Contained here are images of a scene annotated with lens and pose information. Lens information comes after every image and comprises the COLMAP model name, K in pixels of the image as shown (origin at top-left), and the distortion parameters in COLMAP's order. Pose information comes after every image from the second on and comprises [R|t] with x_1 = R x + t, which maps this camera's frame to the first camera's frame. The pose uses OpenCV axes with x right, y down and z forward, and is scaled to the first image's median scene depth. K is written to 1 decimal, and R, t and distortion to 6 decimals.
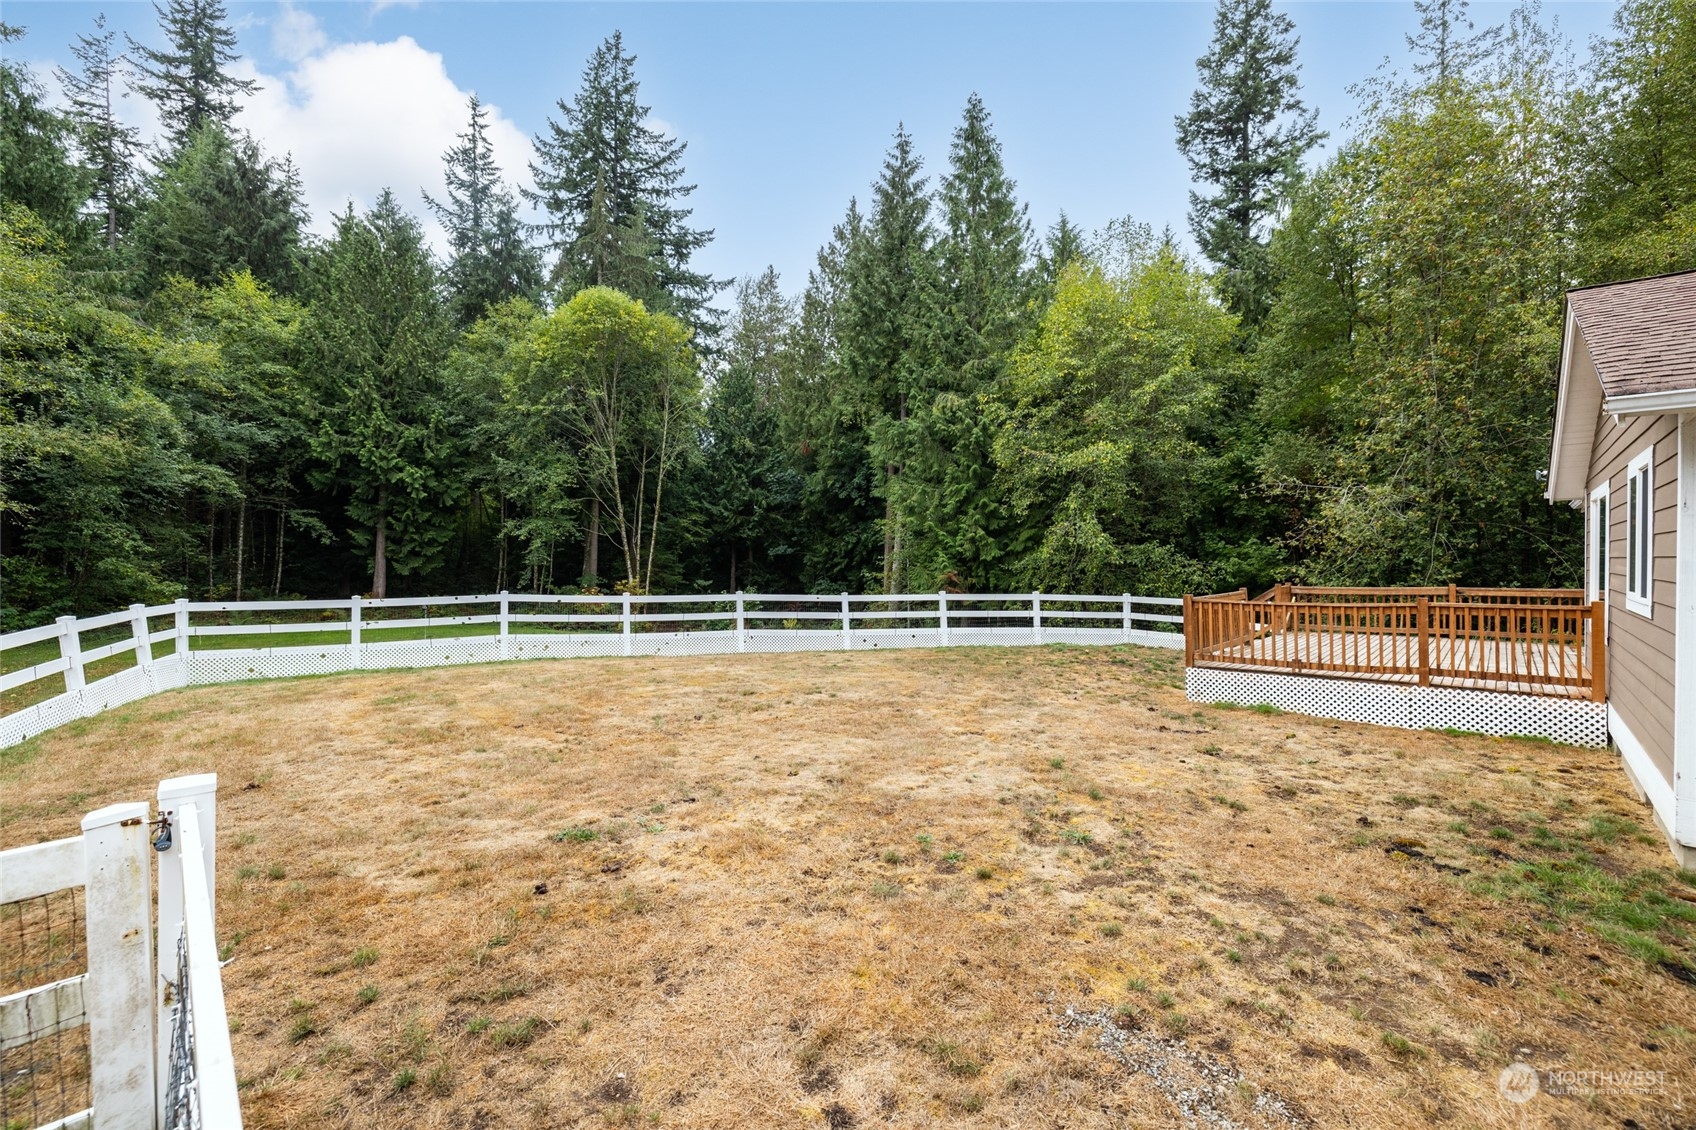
lens RADIAL K [[712.3, 0, 837.9], [0, 712.3, 557.0], [0, 0, 1]] dist [-0.000523, -0.000421]
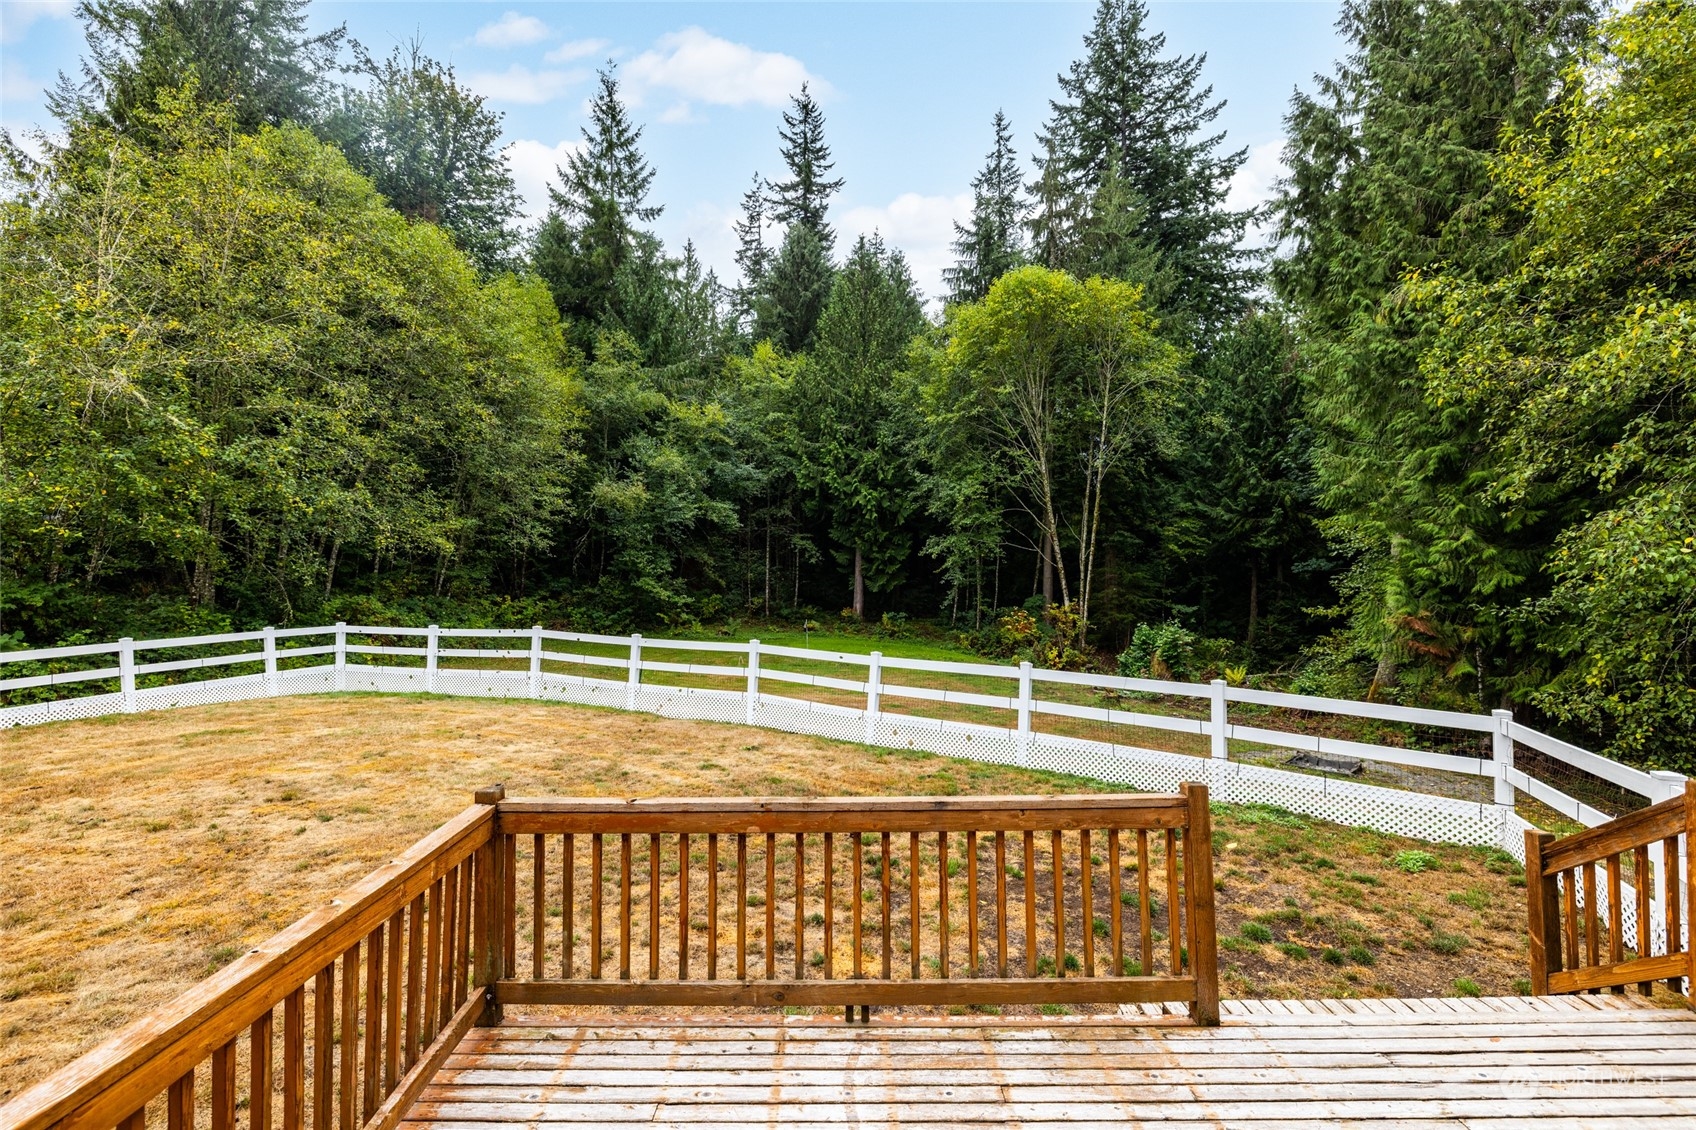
lens RADIAL K [[758.9, 0, 850.5], [0, 758.9, 556.8], [0, 0, 1]] dist [0.001282, 0.000141]
pose [[0.689303, -0.013739, -0.724343, 0.191879], [0.003671, 0.999874, -0.015472, -0.009585], [0.724464, 0.008006, 0.689266, 0.203980]]
